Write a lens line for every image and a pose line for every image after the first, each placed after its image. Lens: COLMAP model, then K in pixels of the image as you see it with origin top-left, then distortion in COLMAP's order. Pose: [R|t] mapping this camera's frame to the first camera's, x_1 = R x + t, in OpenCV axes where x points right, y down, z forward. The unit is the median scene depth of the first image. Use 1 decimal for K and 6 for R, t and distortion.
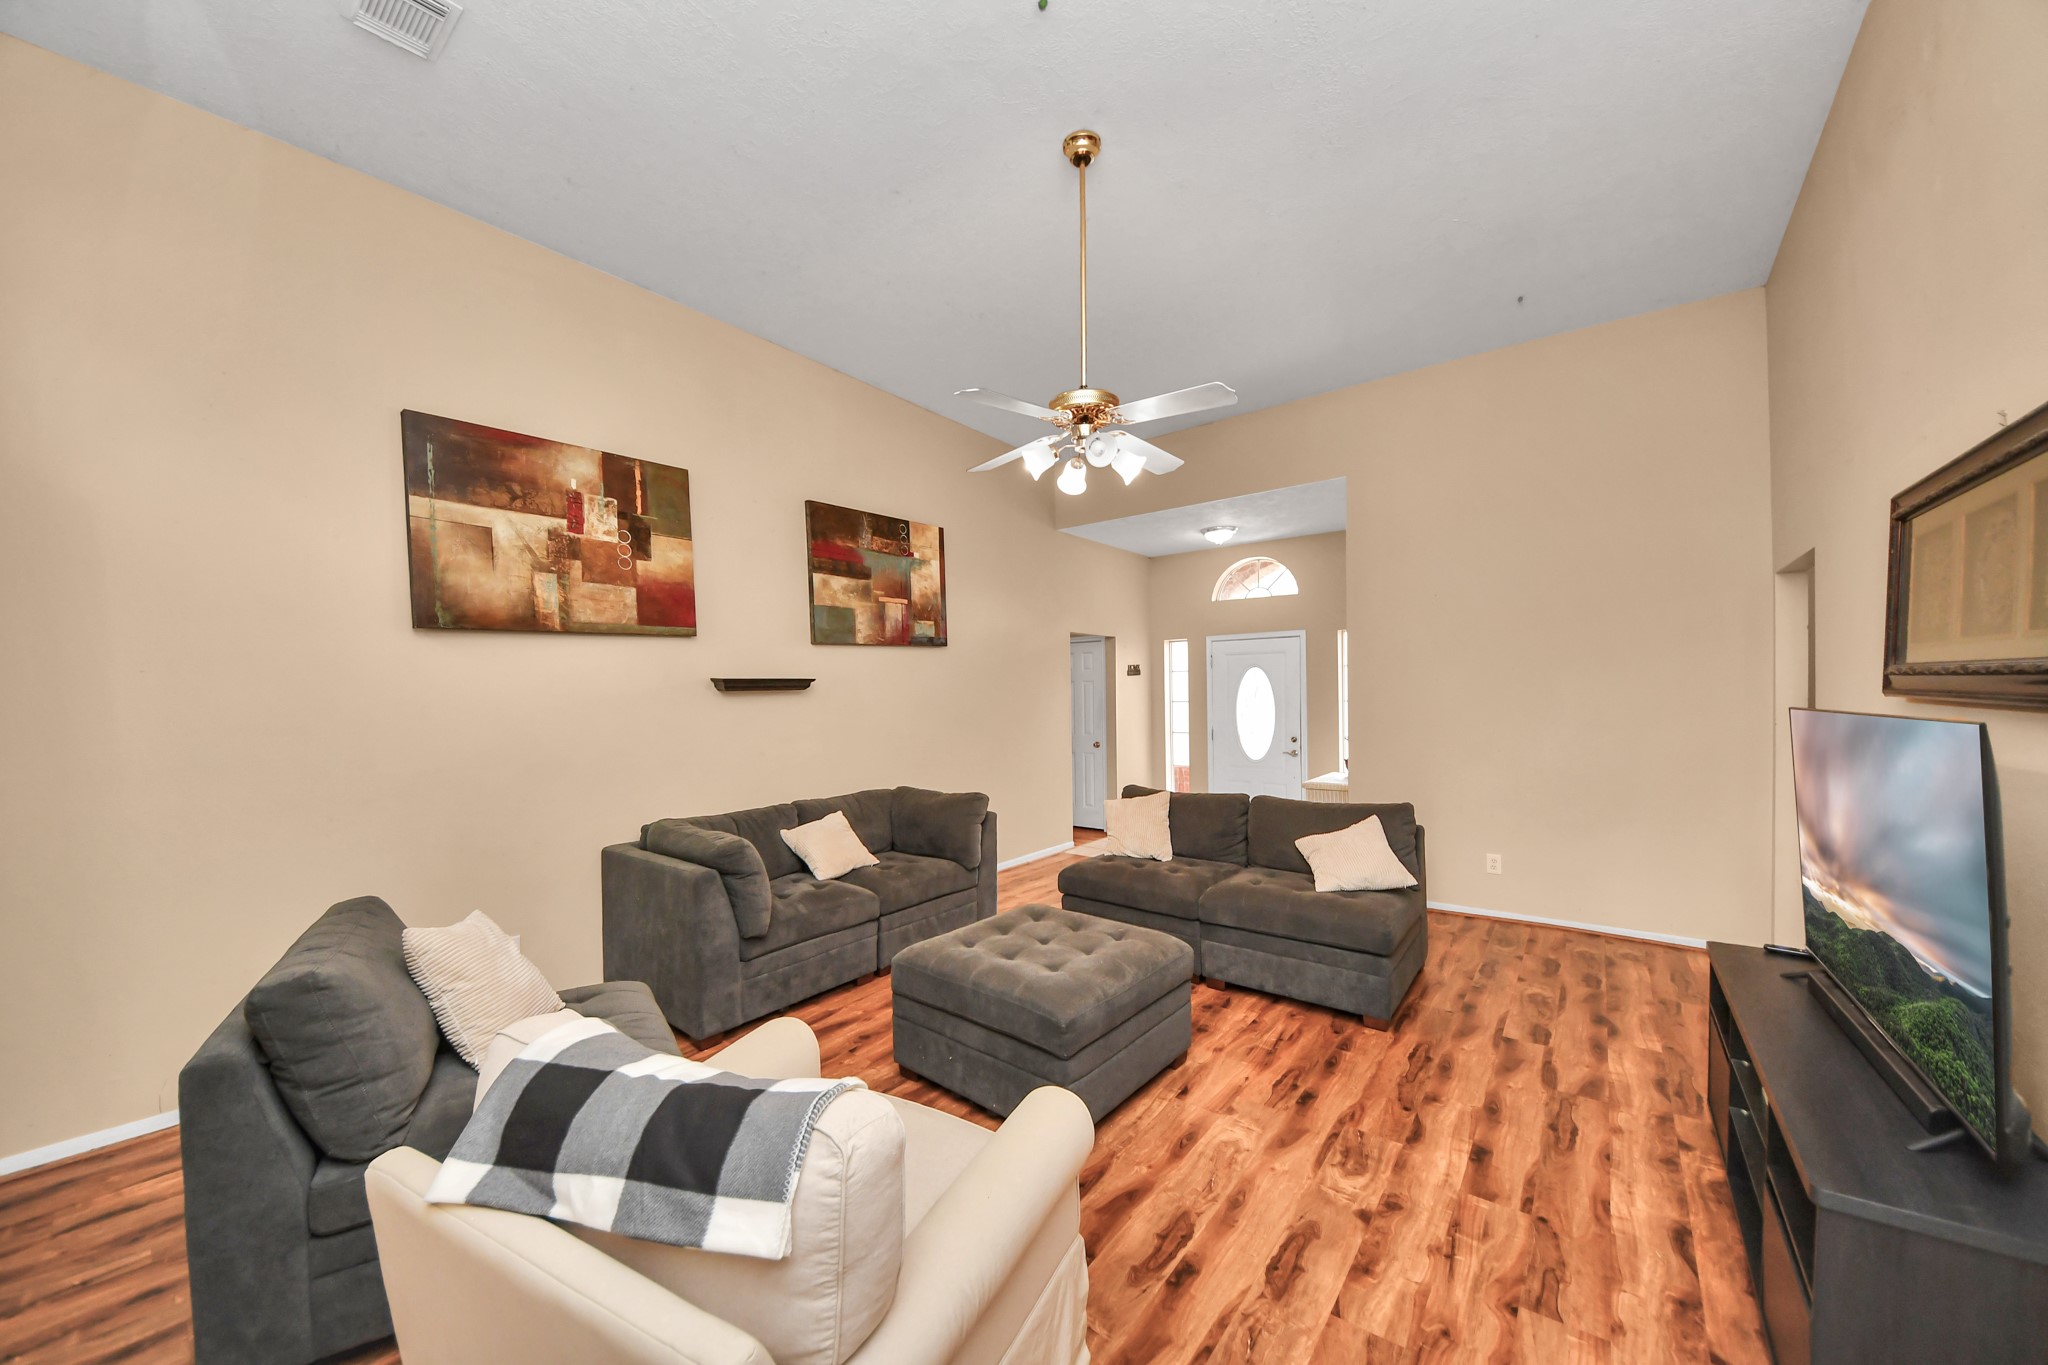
lens RADIAL K [[725.8, 0, 1019.1], [0, 725.8, 697.8], [0, 0, 1]] dist [0.037616, -0.022459]
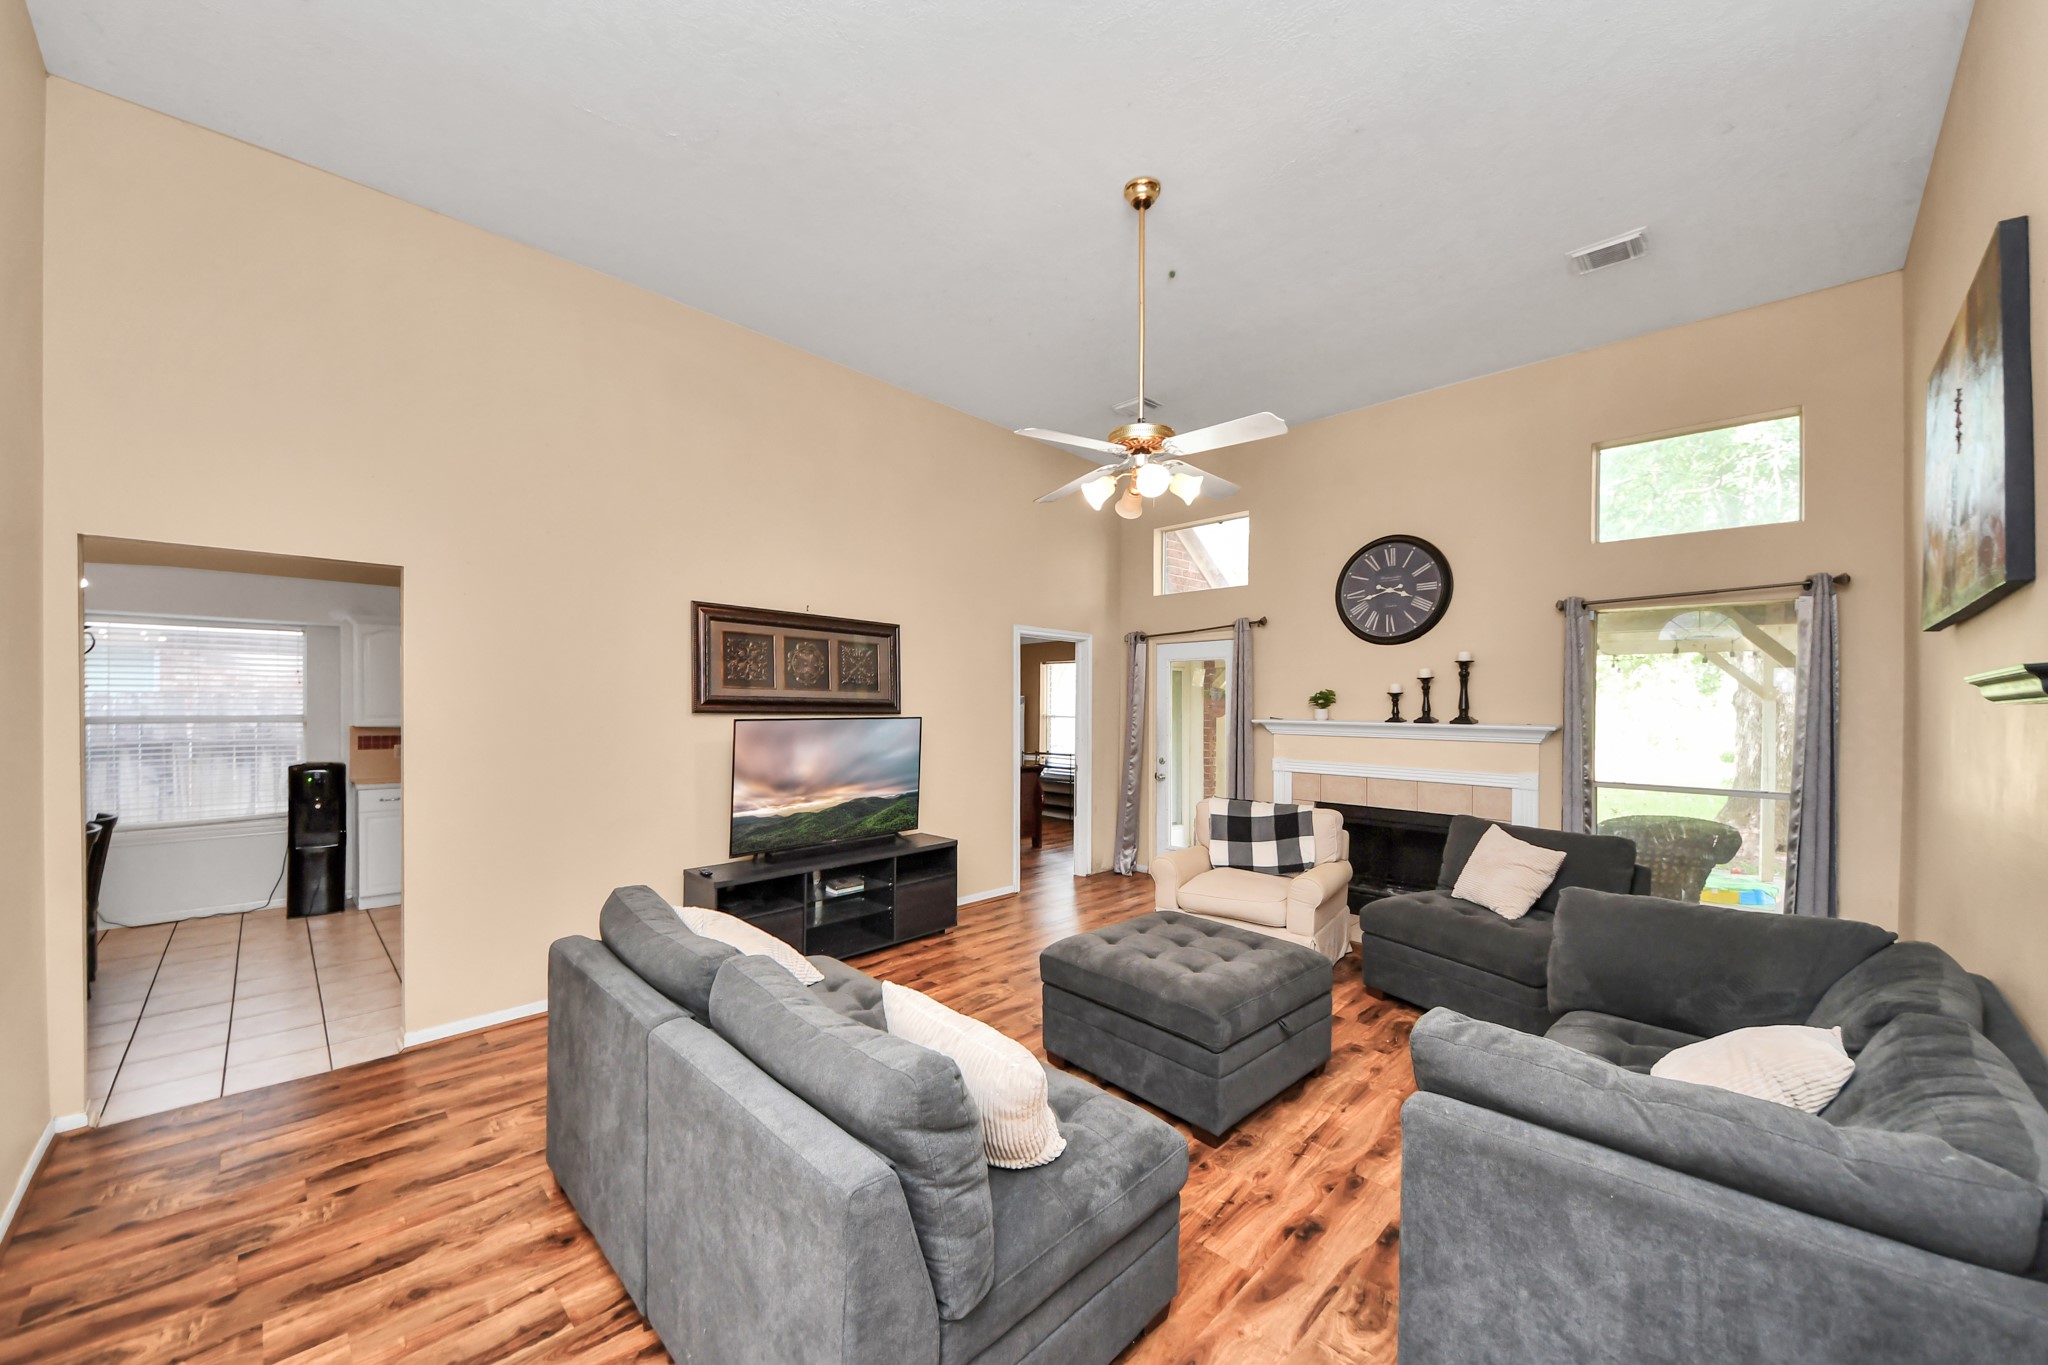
lens RADIAL K [[752.2, 0, 1023.3], [0, 752.2, 697.6], [0, 0, 1]] dist [0.044655, -0.000051]
pose [[-0.993023, 0.001947, 0.117904, 0.116132], [0.000897, 0.999960, -0.008952, -0.010039], [-0.117917, -0.008784, -0.992985, 1.817796]]
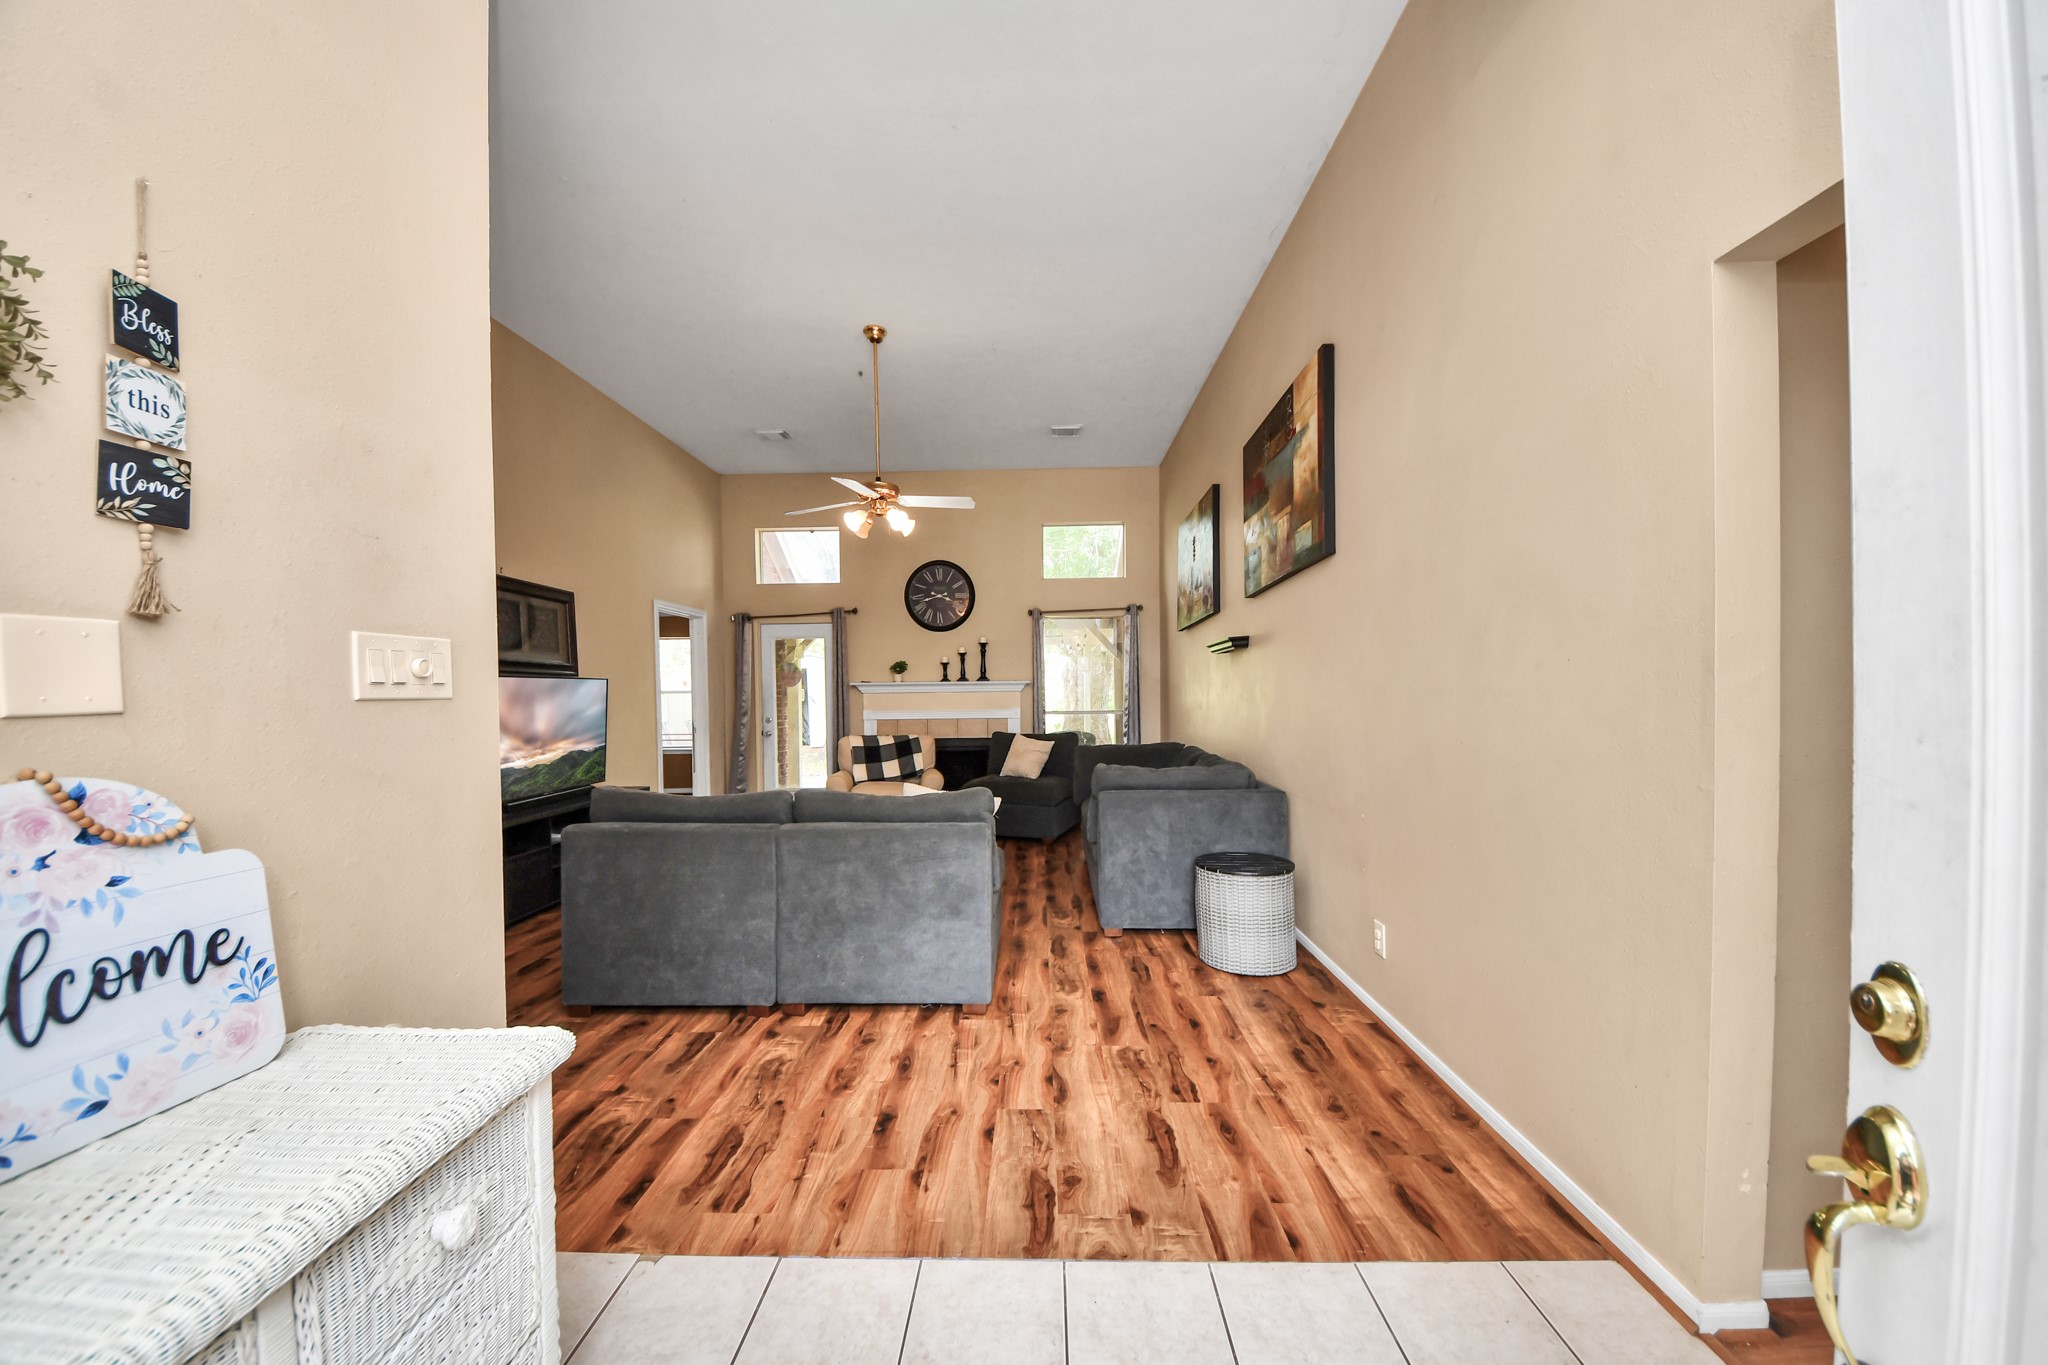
lens RADIAL K [[725.8, 0, 1019.1], [0, 725.8, 697.8], [0, 0, 1]] dist [0.037616, -0.022459]
pose [[-0.803600, 0.024780, -0.594654, 0.718059], [0.019249, 0.999692, 0.015647, 0.046580], [0.594859, 0.001127, -0.803829, 2.171467]]
